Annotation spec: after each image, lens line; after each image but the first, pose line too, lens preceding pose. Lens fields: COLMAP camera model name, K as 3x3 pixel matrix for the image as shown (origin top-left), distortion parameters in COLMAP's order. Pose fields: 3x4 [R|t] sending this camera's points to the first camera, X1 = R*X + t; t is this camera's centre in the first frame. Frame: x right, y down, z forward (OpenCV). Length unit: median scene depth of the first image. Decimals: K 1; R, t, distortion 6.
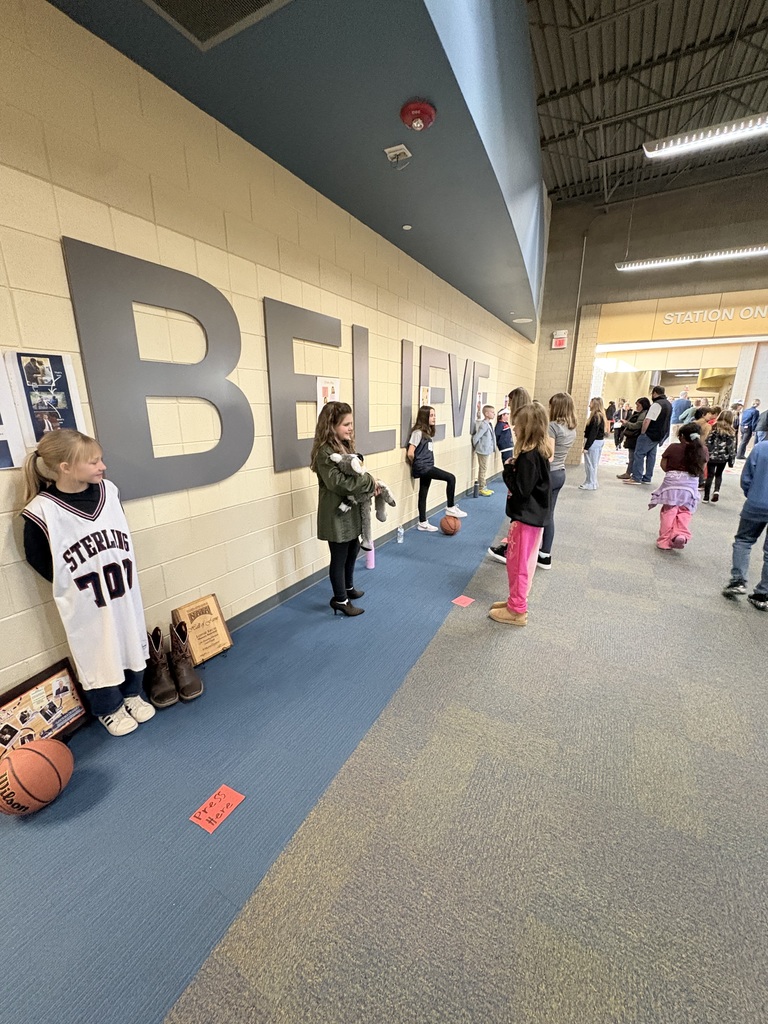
lens RADIAL K [[406.4, 0, 384.0], [0, 406.4, 512.0], [0, 0, 1]] dist [-0.001171, -0.000123]
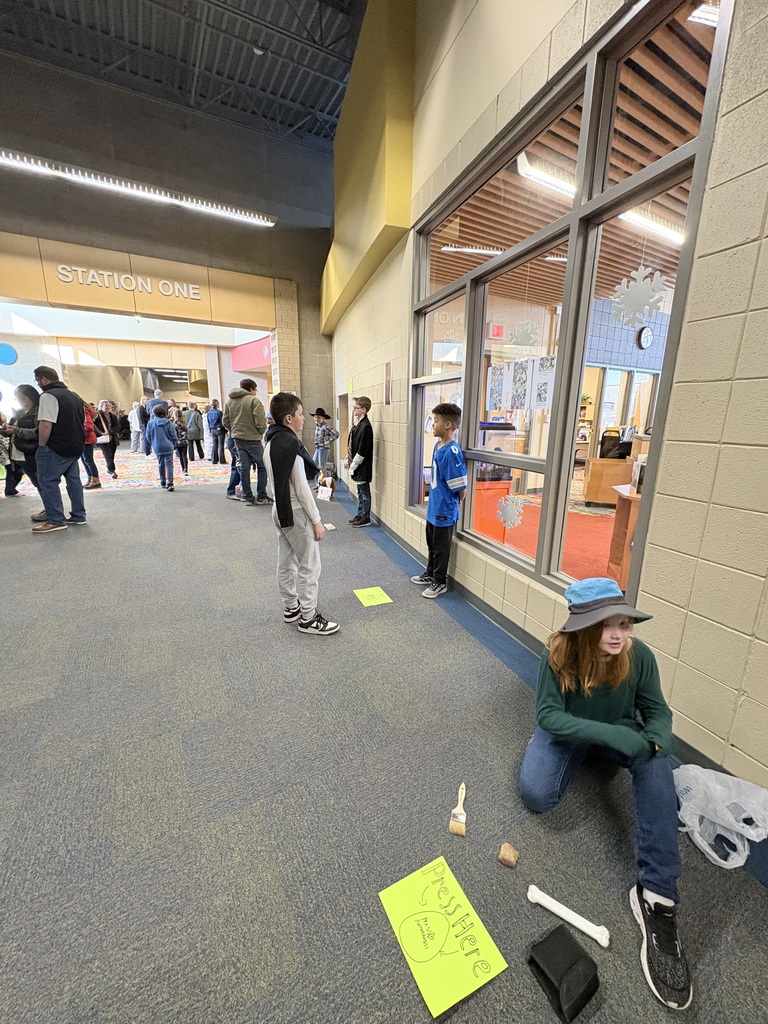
lens RADIAL K [[406.4, 0, 384.0], [0, 406.4, 512.0], [0, 0, 1]] dist [-0.001171, -0.000123]
pose [[0.506010, -0.202692, 0.838373, 0.344142], [0.212483, 0.971334, 0.106591, -0.052936], [-0.835945, 0.124204, 0.534573, 0.260421]]
